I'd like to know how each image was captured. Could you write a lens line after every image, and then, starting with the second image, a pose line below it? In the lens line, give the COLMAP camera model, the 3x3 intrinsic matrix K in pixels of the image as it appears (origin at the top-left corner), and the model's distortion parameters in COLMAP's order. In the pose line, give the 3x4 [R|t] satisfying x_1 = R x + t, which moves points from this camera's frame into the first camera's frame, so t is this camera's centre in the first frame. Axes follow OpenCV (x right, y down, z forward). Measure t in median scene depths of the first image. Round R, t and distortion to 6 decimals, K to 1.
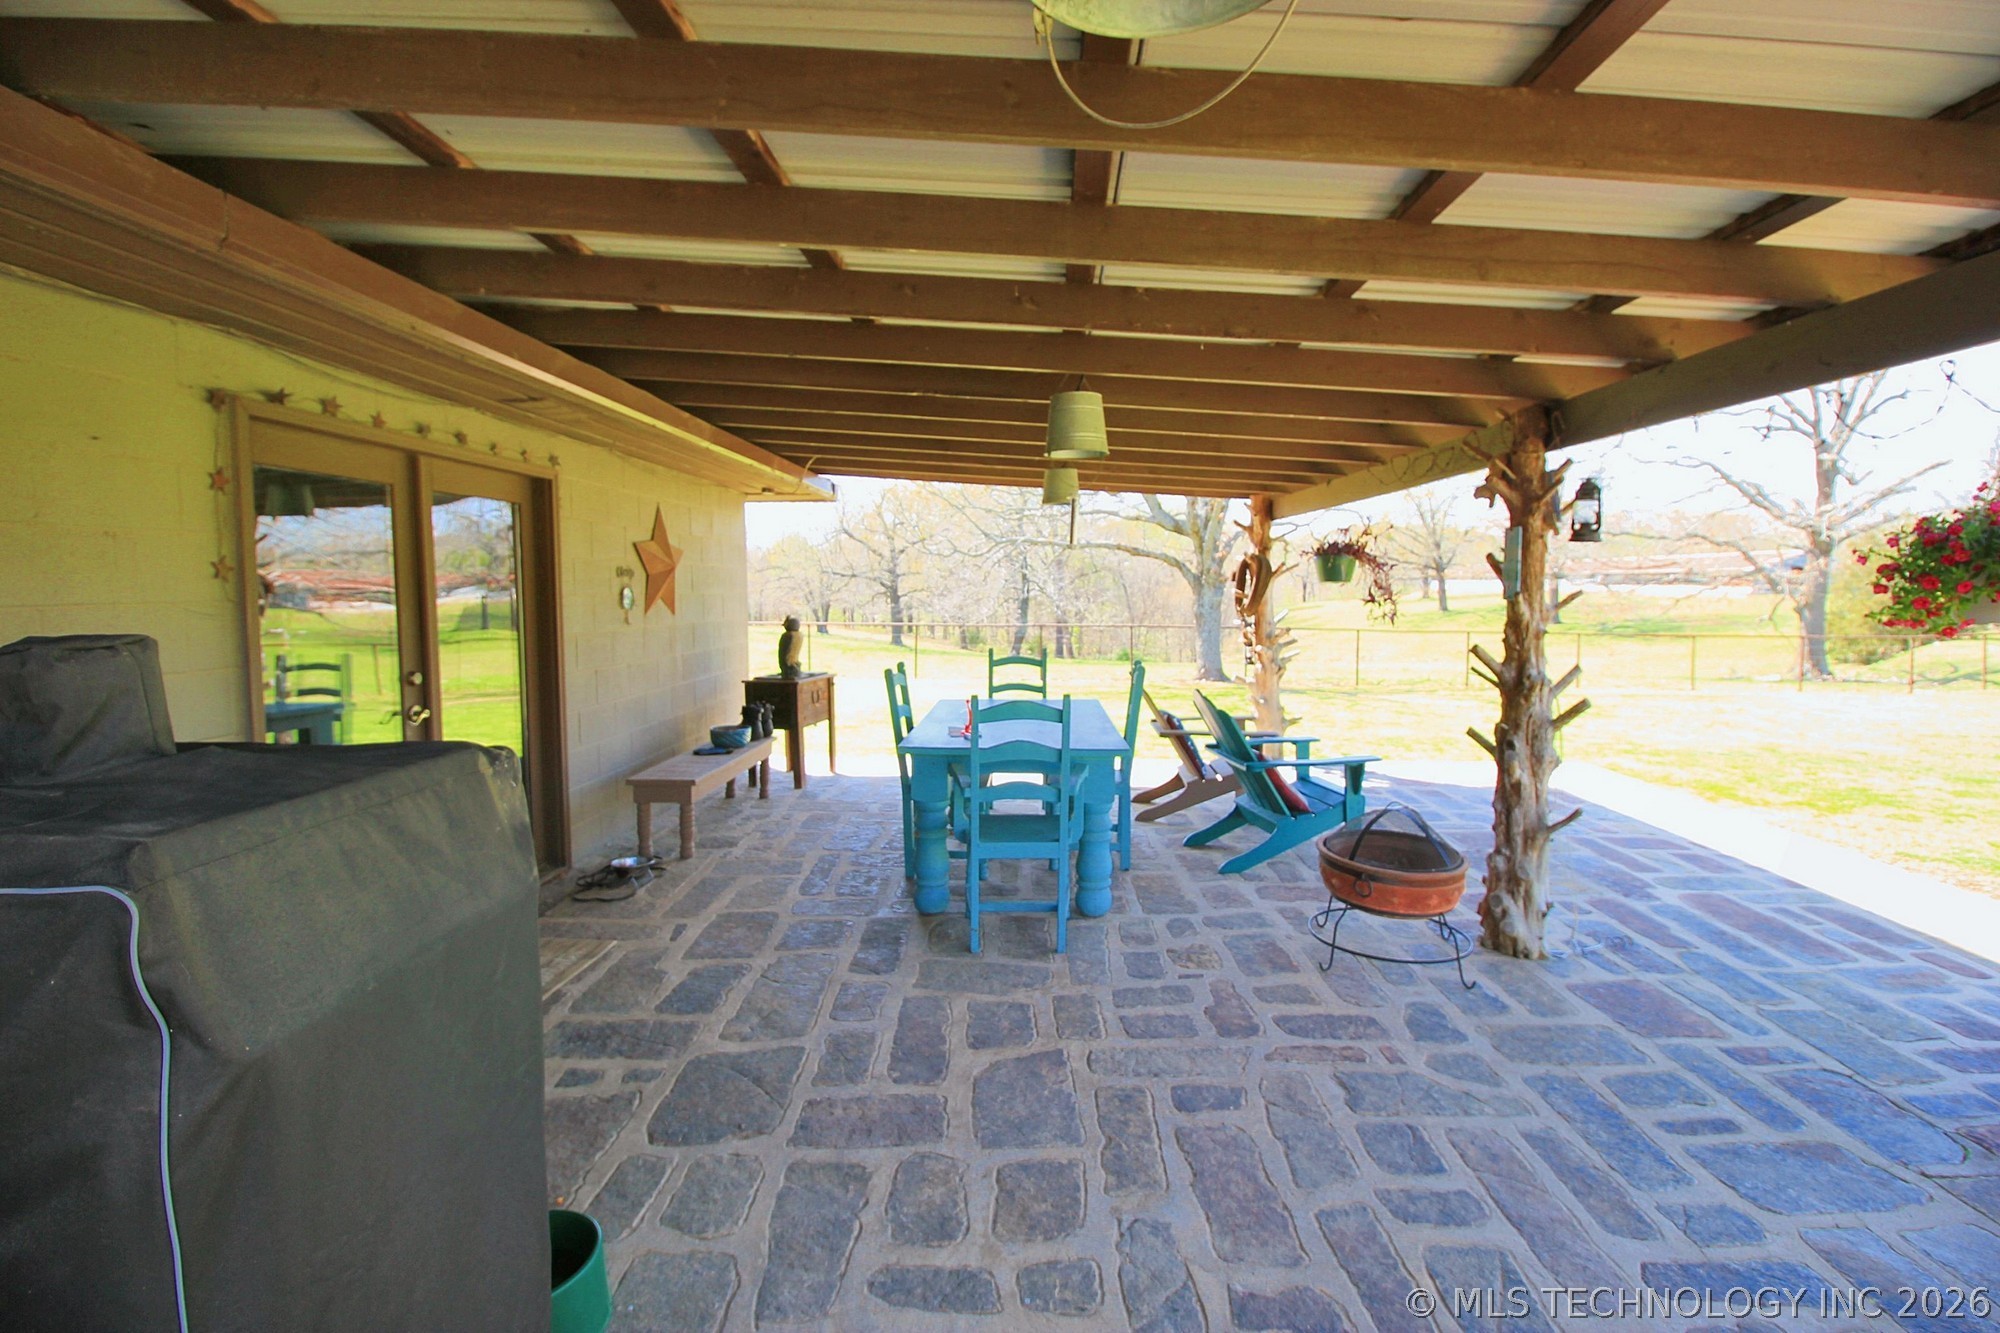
lens RADIAL K [[918.0, 0, 1008.9], [0, 918.0, 636.6], [0, 0, 1]] dist [0.000787, -0.014975]
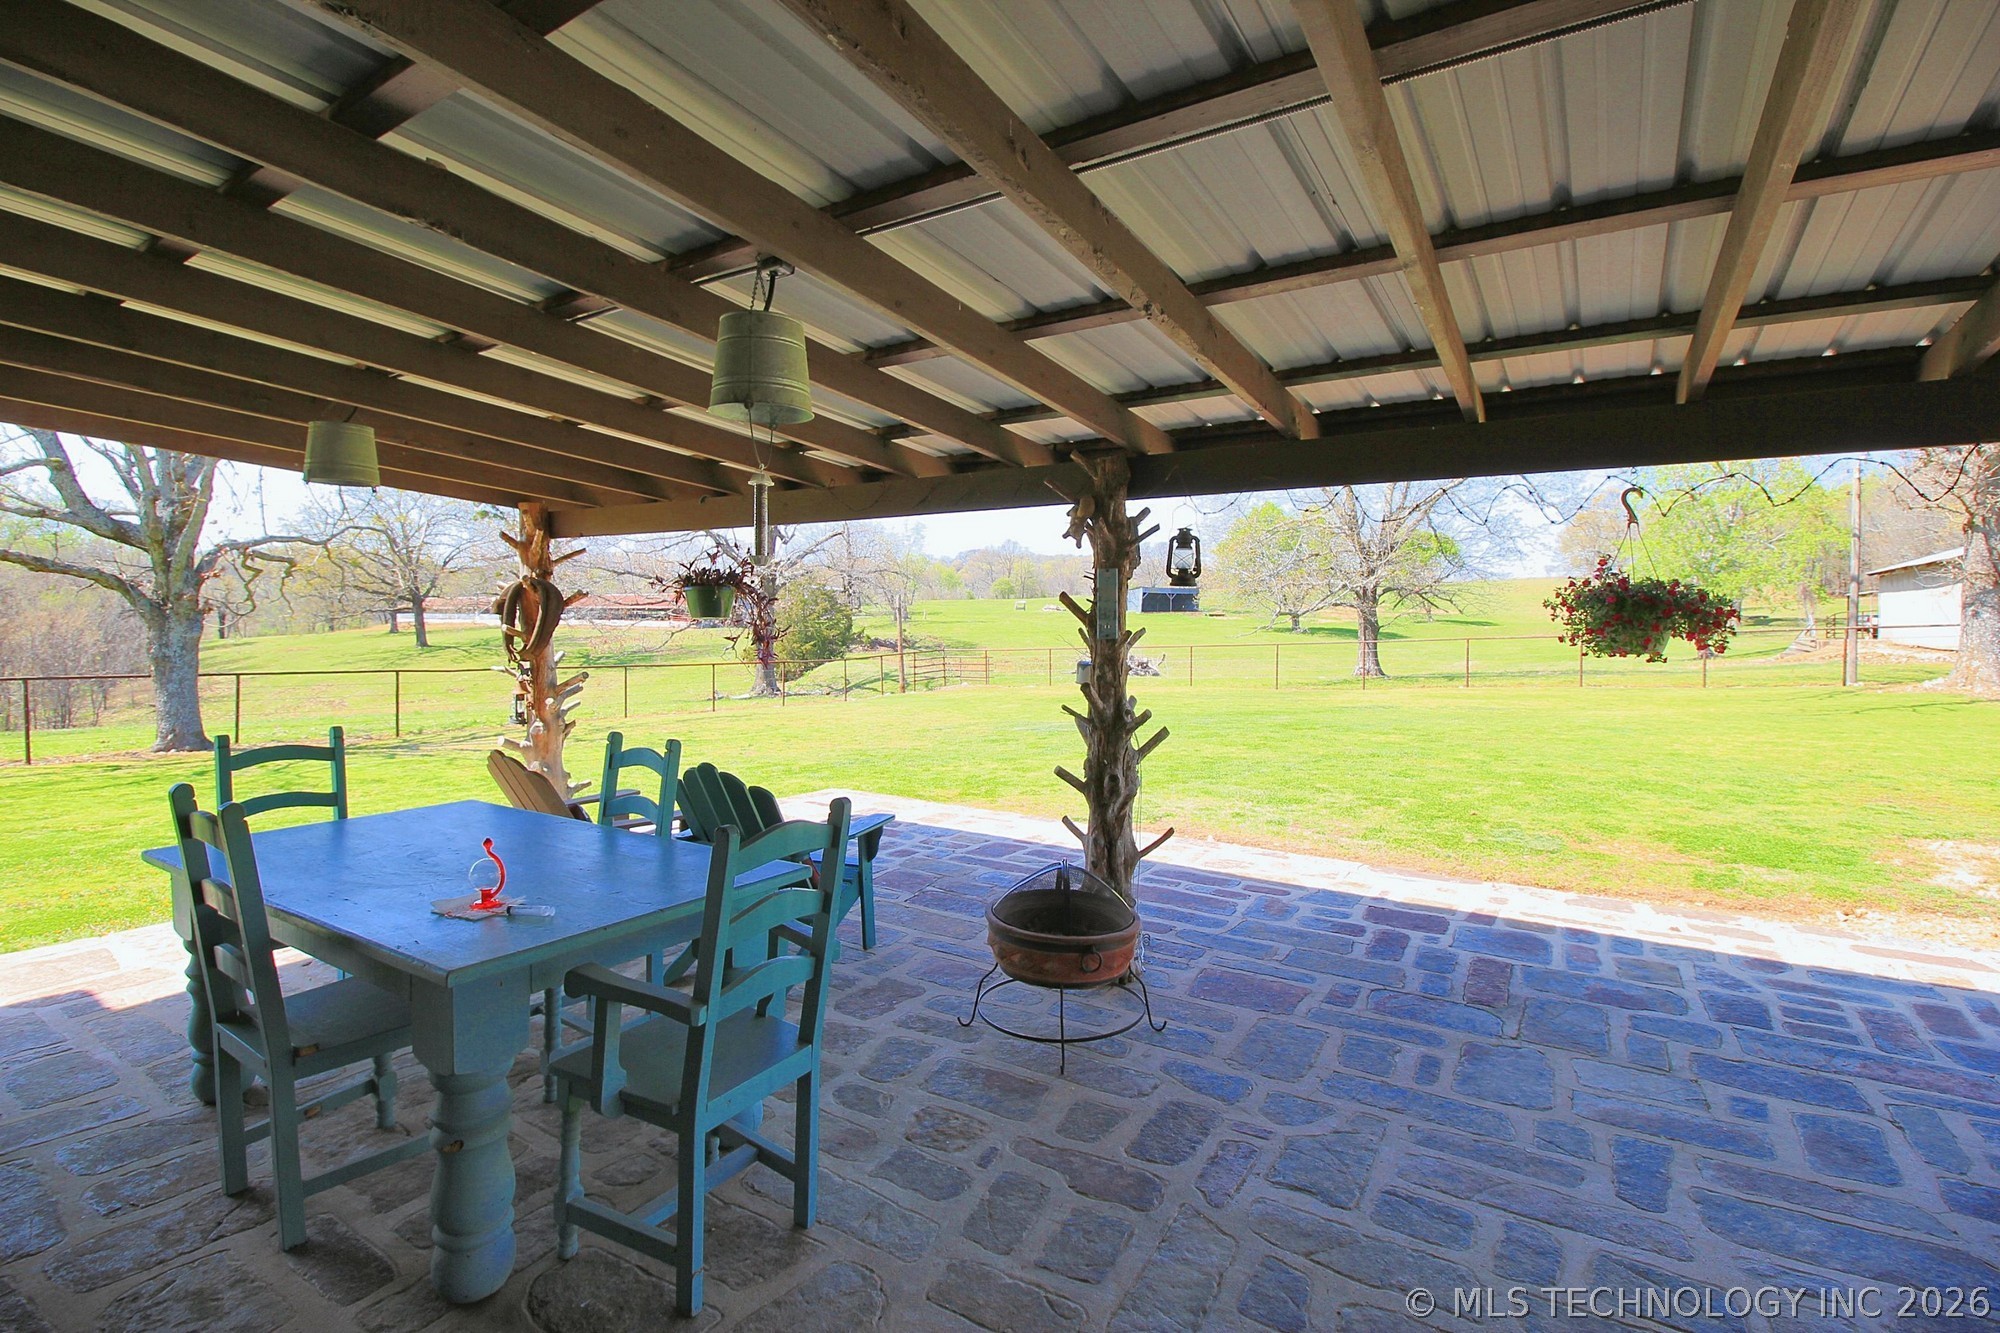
lens RADIAL K [[918.0, 0, 1008.9], [0, 918.0, 636.6], [0, 0, 1]] dist [0.000787, -0.014975]
pose [[0.515597, -0.008334, 0.856791, -0.389602], [0.039624, 0.999115, -0.014126, -0.031540], [-0.855915, 0.041233, 0.515470, 0.554060]]
